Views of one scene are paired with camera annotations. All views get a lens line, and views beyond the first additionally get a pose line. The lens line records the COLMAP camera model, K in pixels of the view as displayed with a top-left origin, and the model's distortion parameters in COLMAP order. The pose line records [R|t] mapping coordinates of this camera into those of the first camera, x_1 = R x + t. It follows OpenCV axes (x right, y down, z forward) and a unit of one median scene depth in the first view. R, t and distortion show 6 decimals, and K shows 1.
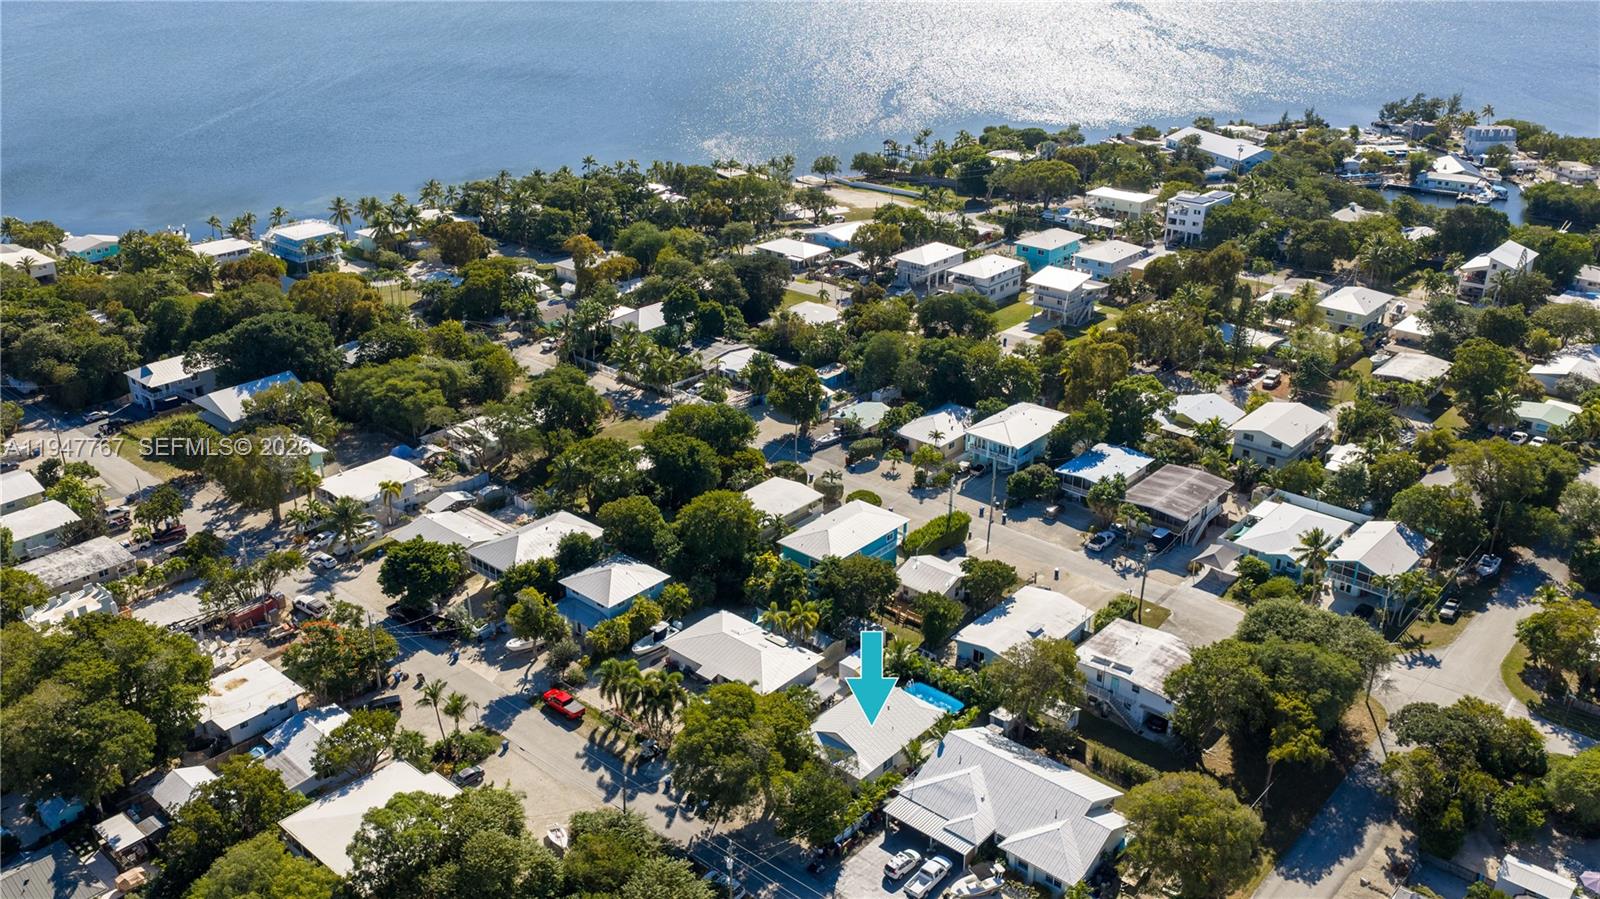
lens RADIAL K [[1328.1, 0, 800.0], [0, 1328.1, 449.5], [0, 0, 1]] dist [0.029751, -0.057828]
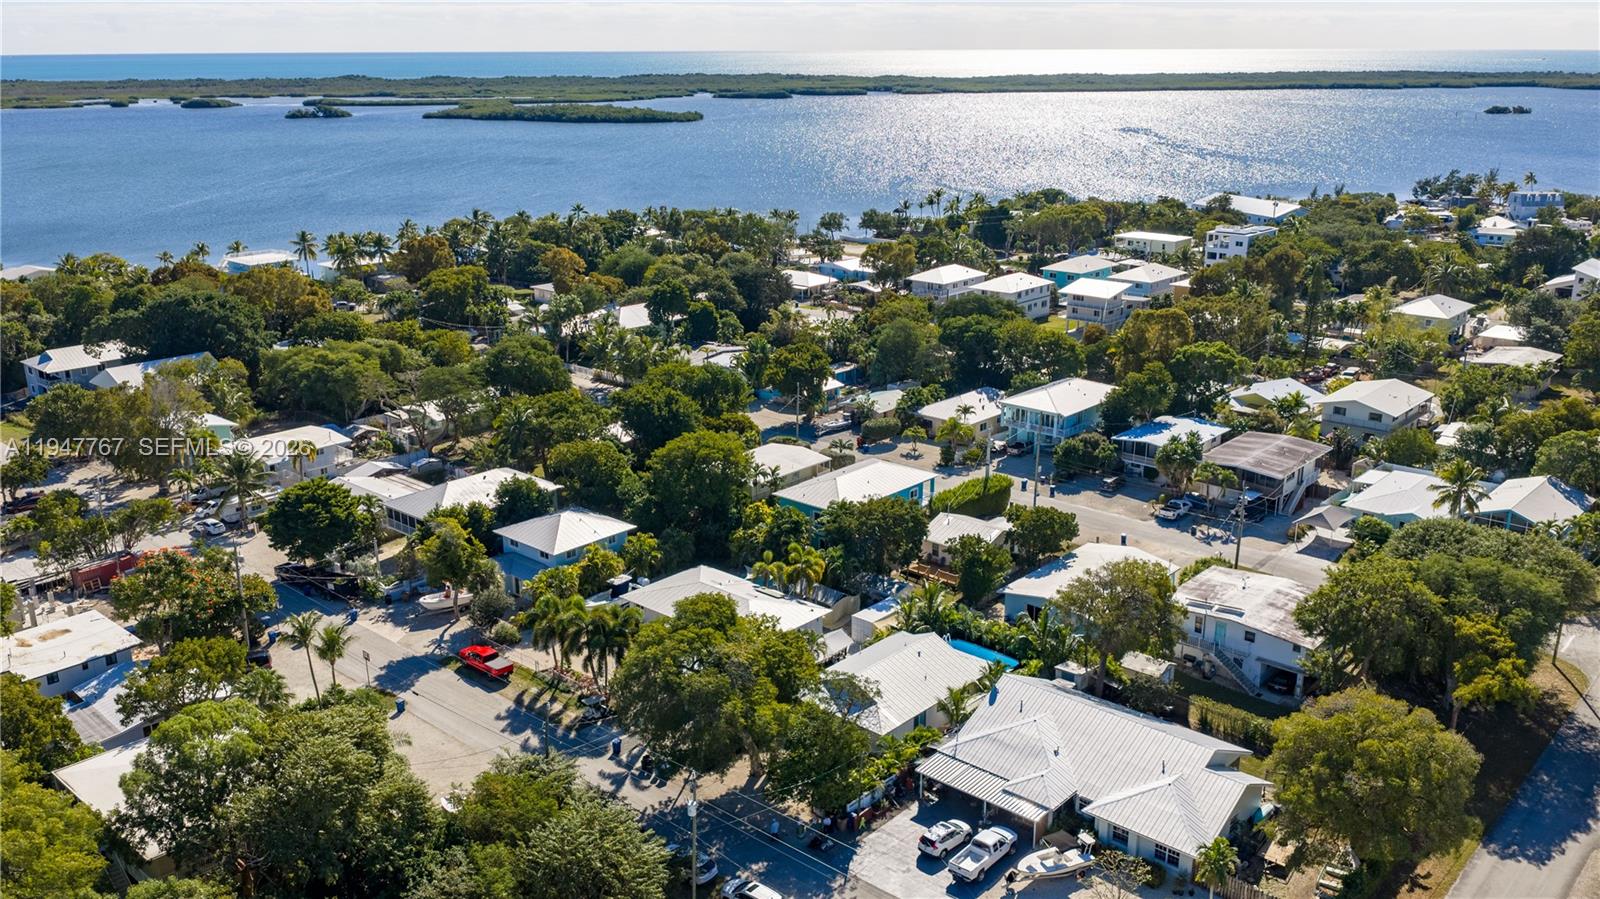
lens RADIAL K [[1328.1, 0, 800.0], [0, 1328.1, 449.5], [0, 0, 1]] dist [0.029751, -0.057828]
pose [[0.999987, 0.001228, -0.004994, 0.003075], [-0.001836, 0.992331, -0.123591, 0.139363], [0.004803, 0.123599, 0.992321, 0.202427]]
